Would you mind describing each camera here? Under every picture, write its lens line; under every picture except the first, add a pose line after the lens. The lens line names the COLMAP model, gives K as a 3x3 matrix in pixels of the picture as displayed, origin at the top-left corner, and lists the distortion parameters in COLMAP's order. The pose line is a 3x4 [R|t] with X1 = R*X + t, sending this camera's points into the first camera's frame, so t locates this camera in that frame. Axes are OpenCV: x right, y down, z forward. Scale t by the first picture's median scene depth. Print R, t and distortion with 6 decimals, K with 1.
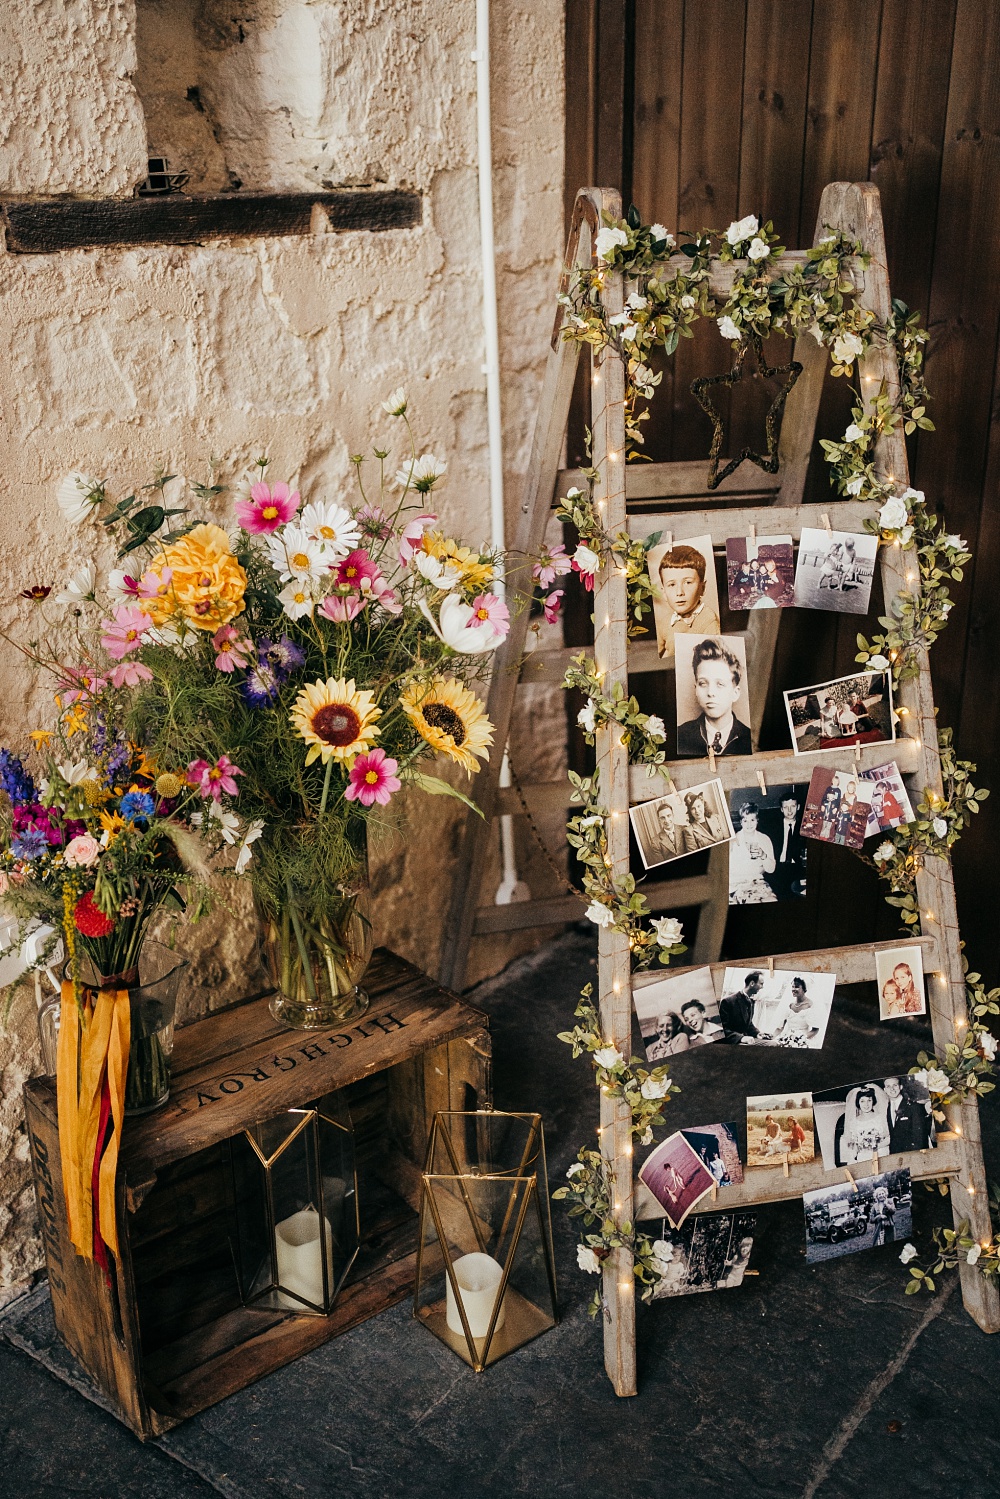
lens RADIAL K [[1540.1, 0, 534.4], [0, 1540.1, 750.4], [0, 0, 1]] dist [0.009665, 0.043312]
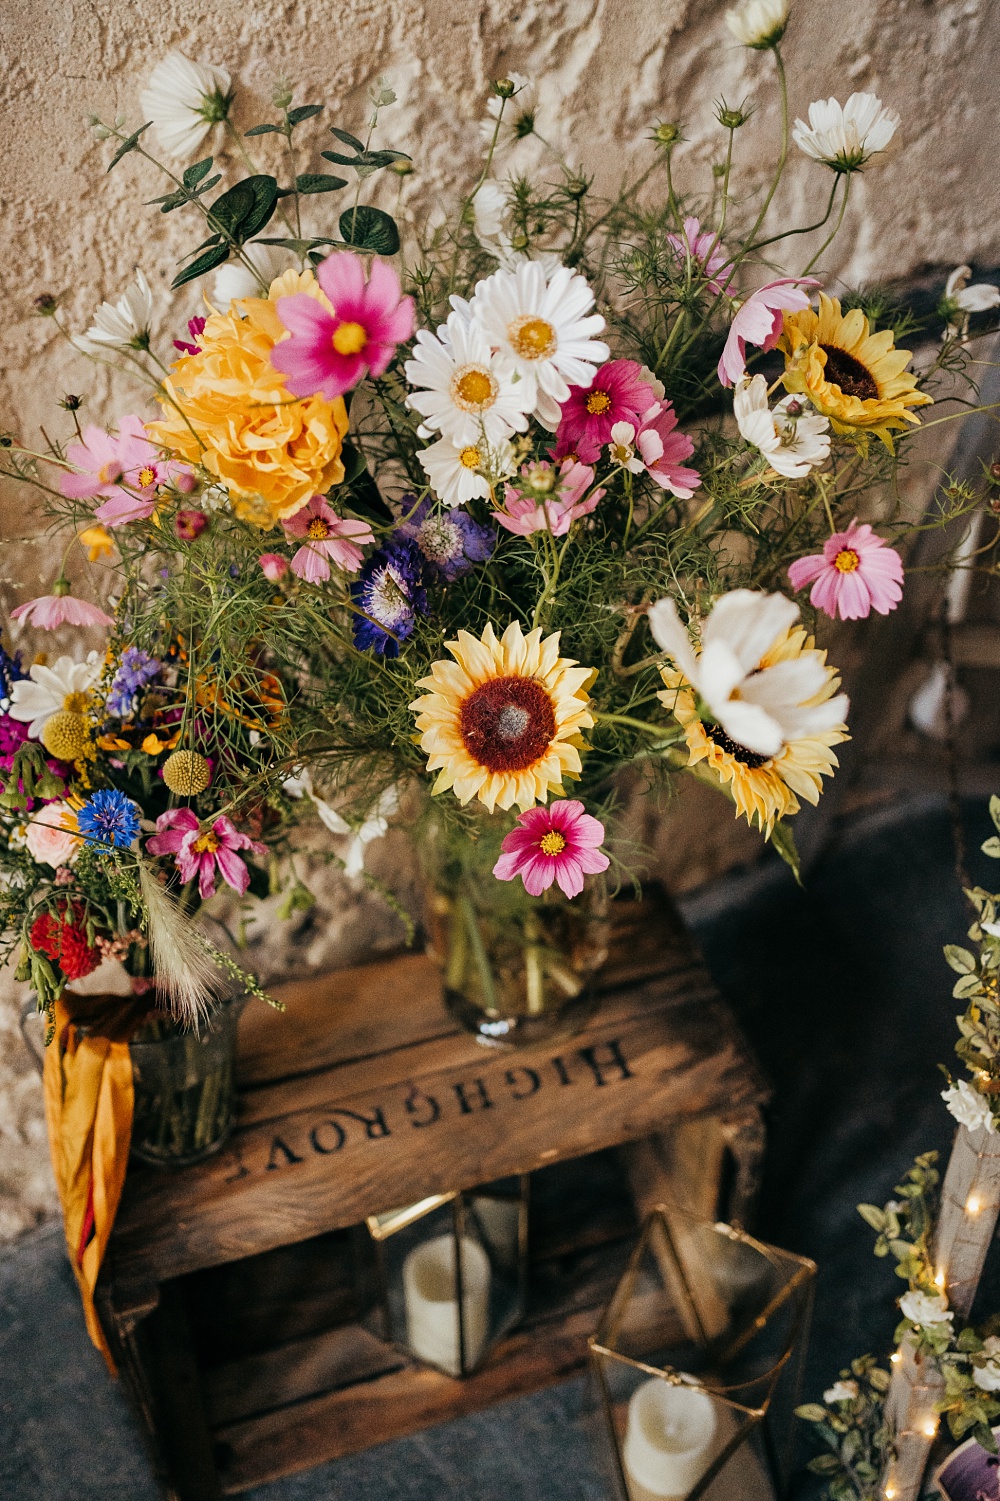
lens RADIAL K [[1542.1, 0, 534.4], [0, 1542.1, 751.4], [0, 0, 1]] dist [0.009665, 0.043312]
pose [[0.927407, 0.253869, -0.274714, 0.018597], [-0.136375, 0.913350, 0.383658, -0.187434], [0.348309, -0.318343, 0.881668, 0.517400]]
